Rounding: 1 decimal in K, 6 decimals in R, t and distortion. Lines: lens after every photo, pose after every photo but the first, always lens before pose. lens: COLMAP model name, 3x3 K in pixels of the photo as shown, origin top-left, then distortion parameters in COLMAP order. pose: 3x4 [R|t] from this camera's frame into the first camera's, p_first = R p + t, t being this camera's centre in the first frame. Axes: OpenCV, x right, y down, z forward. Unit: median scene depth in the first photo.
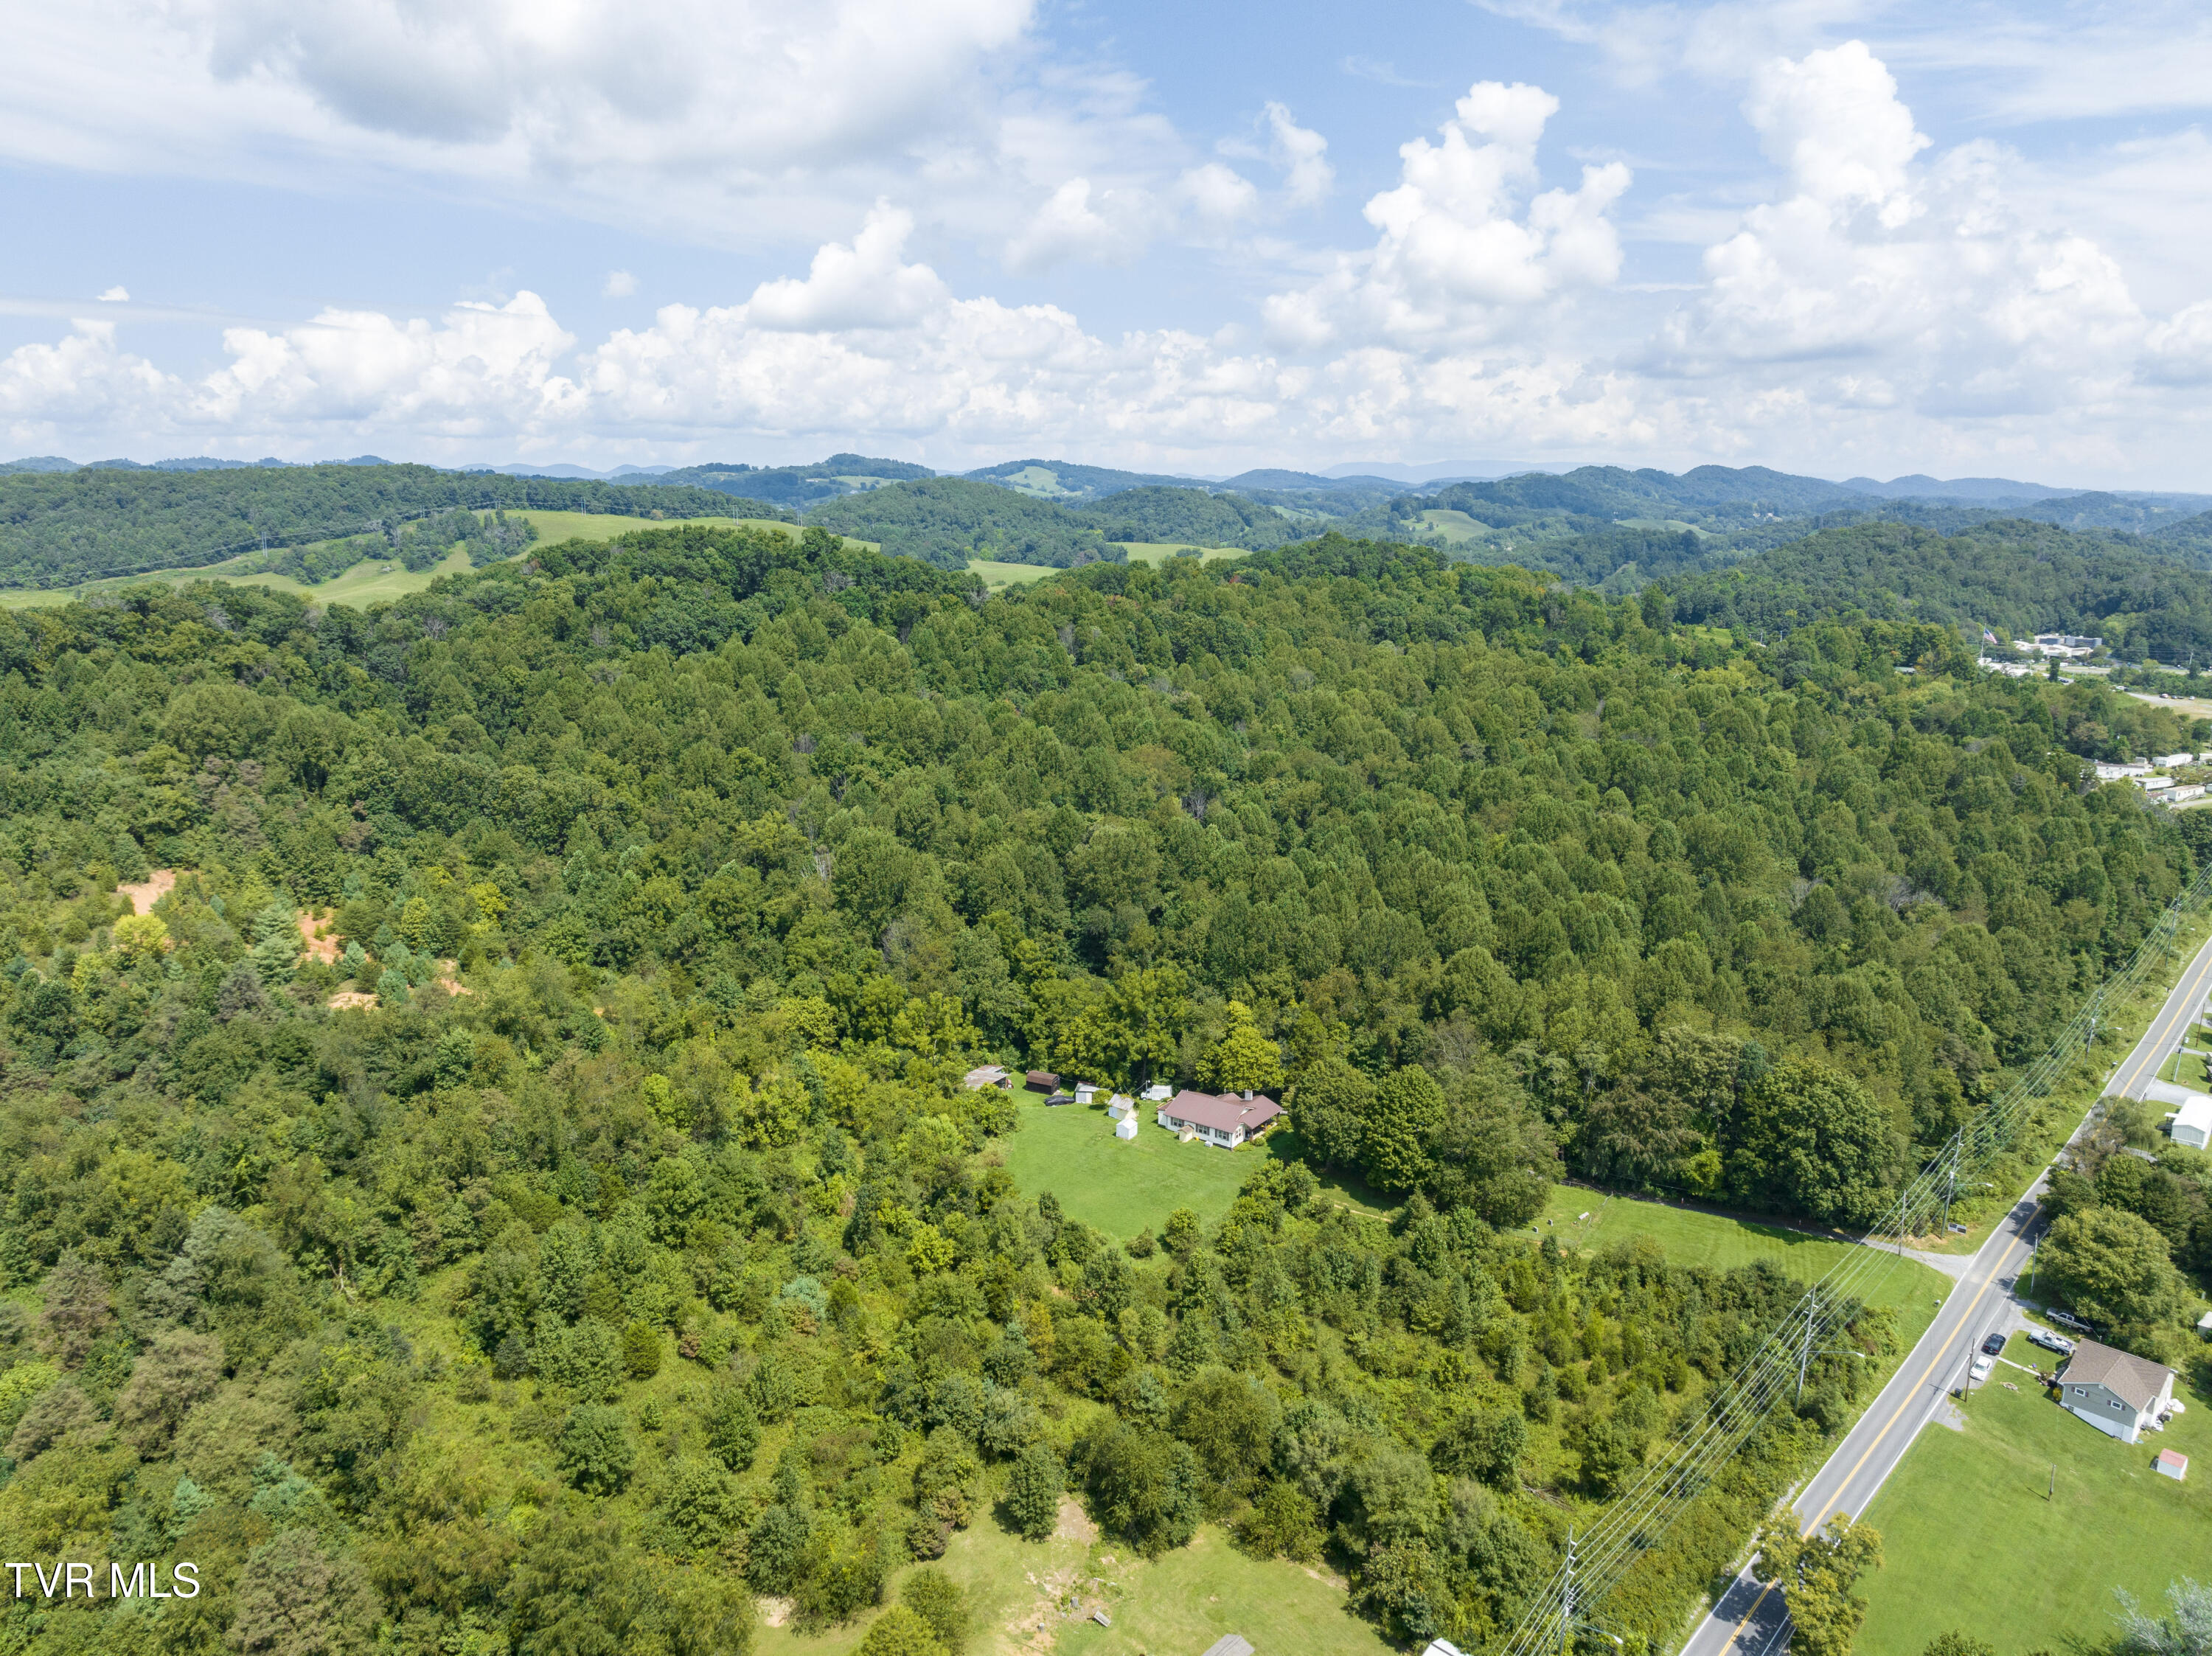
lens RADIAL K [[1571.7, 0, 1119.2], [0, 1571.7, 835.1], [0, 0, 1]] dist [-0.048894, 0.016740]
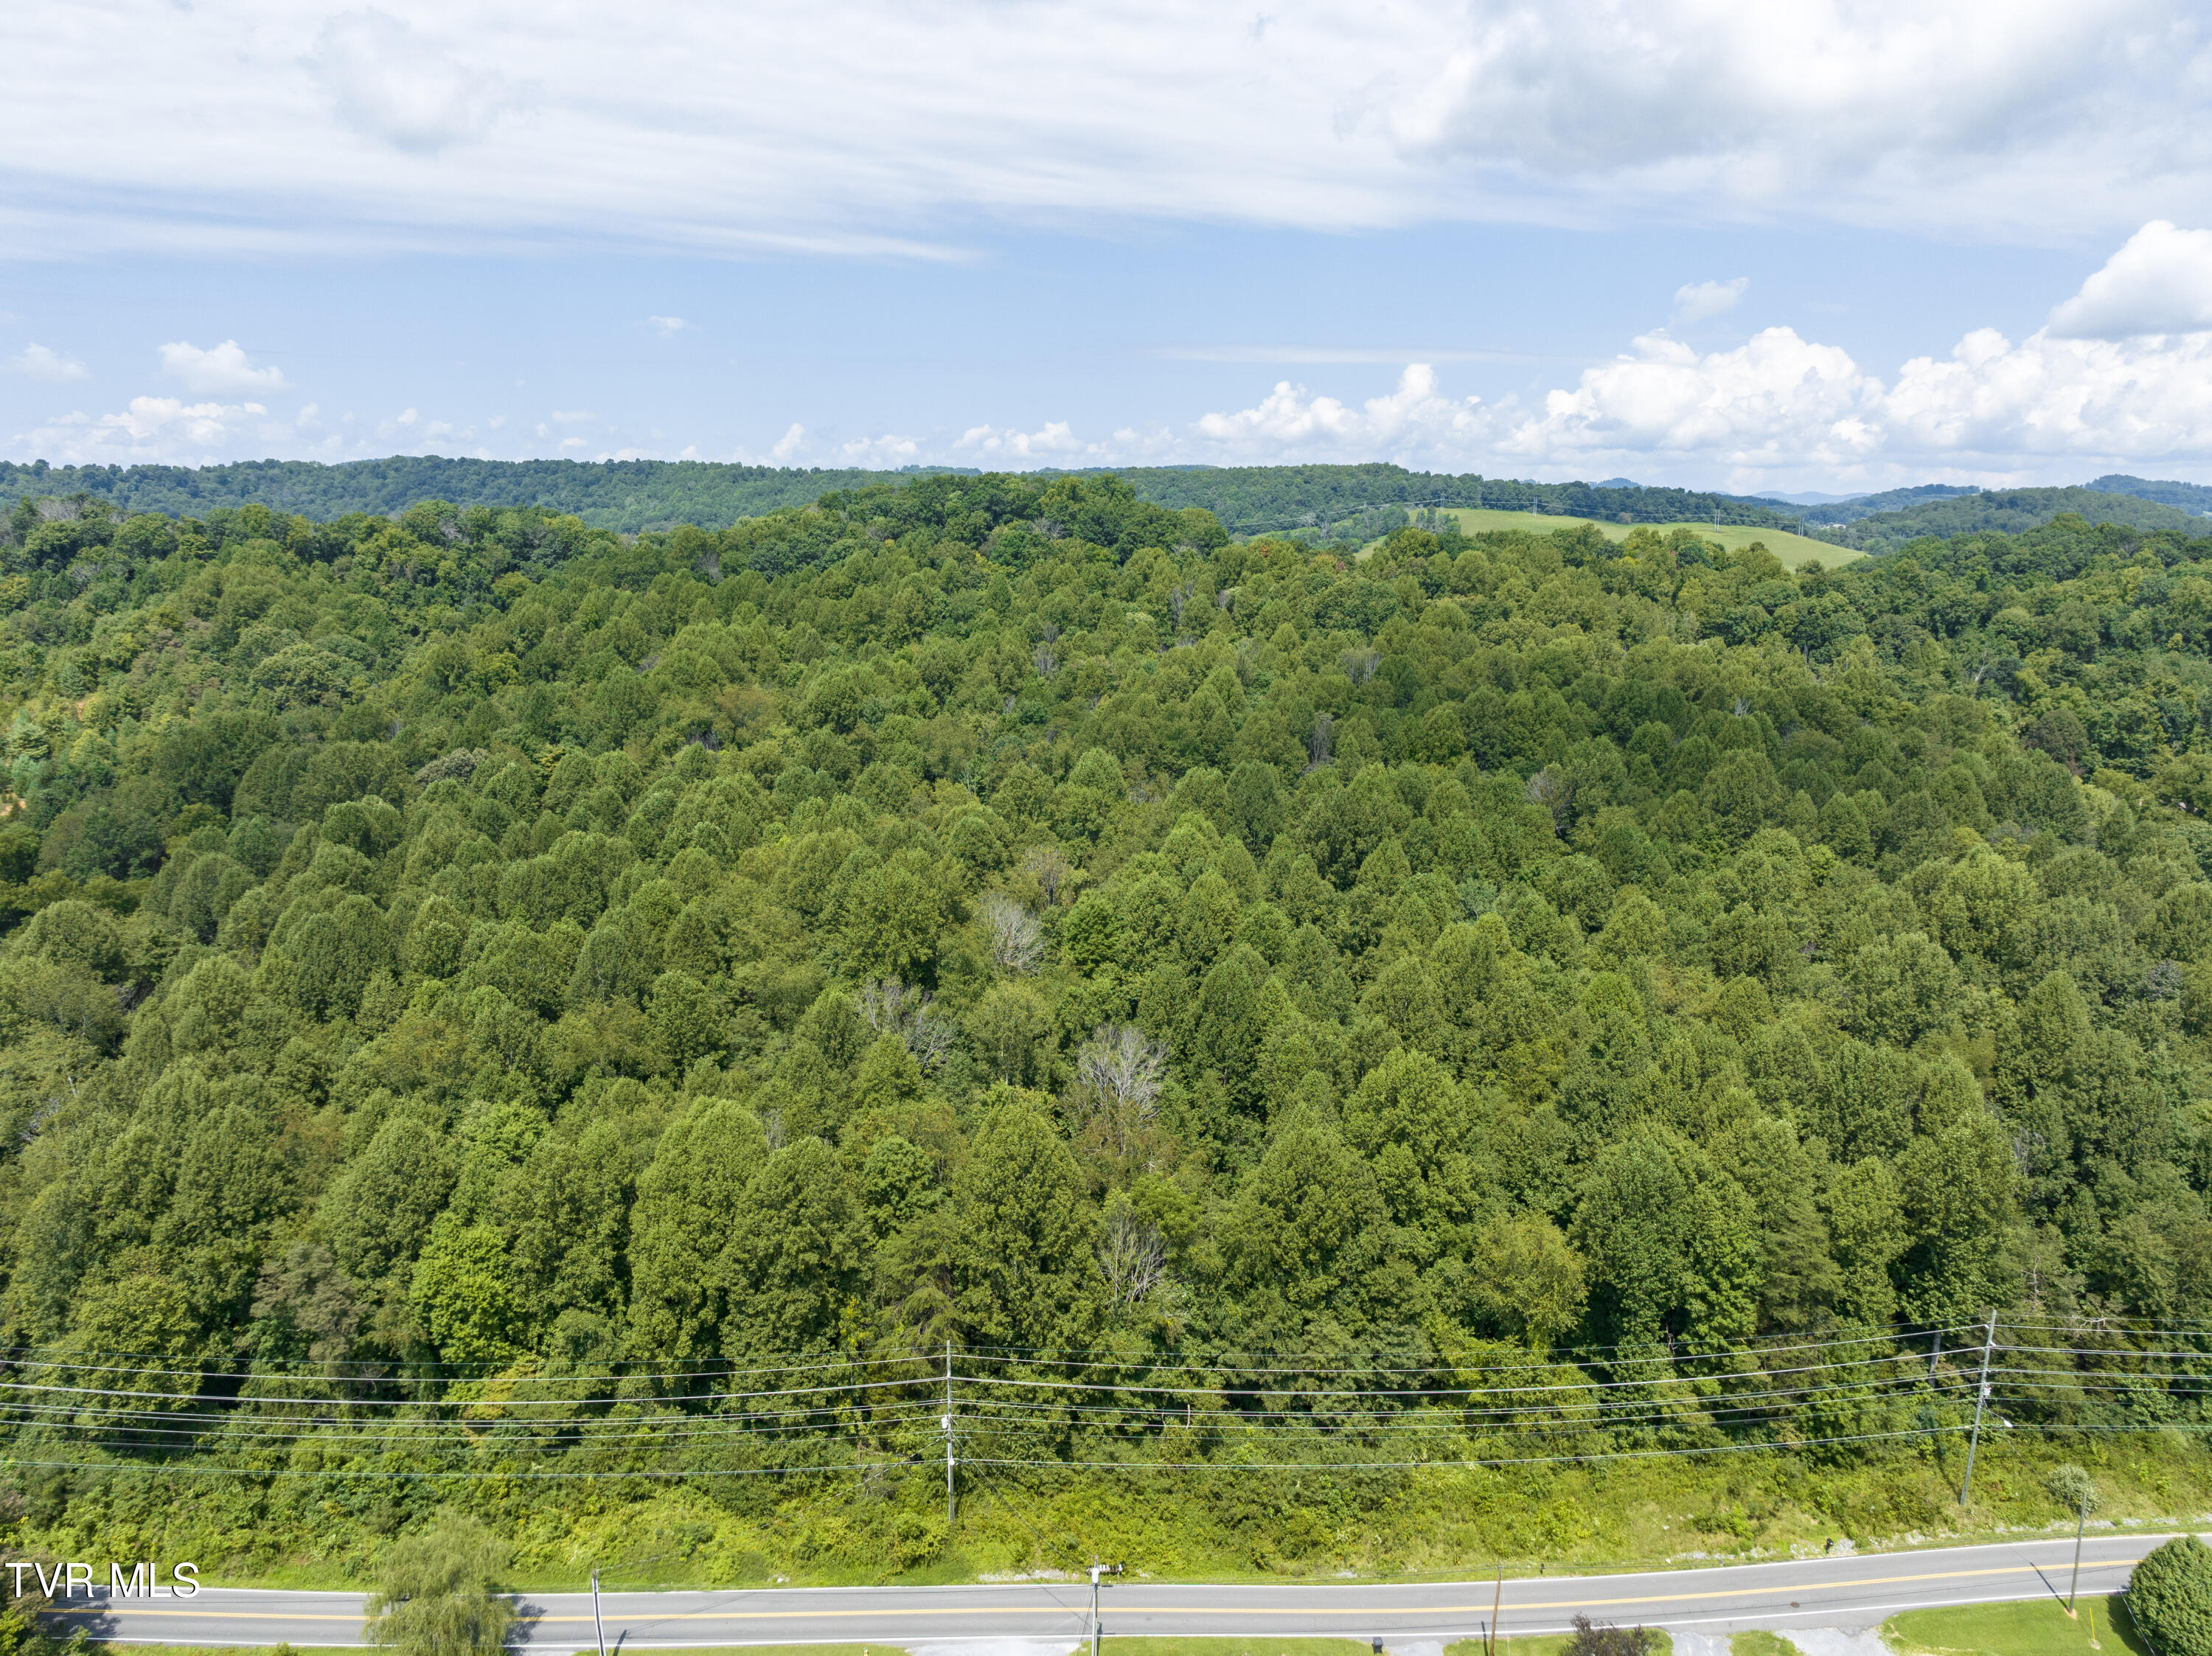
lens RADIAL K [[1571.7, 0, 1111.8], [0, 1571.7, 819.0], [0, 0, 1]] dist [-0.048894, 0.016740]
pose [[0.696386, 0.138749, -0.704128, 0.839260], [-0.161779, 0.986229, 0.034338, -0.038055], [0.699196, 0.090001, 0.709243, 0.617687]]
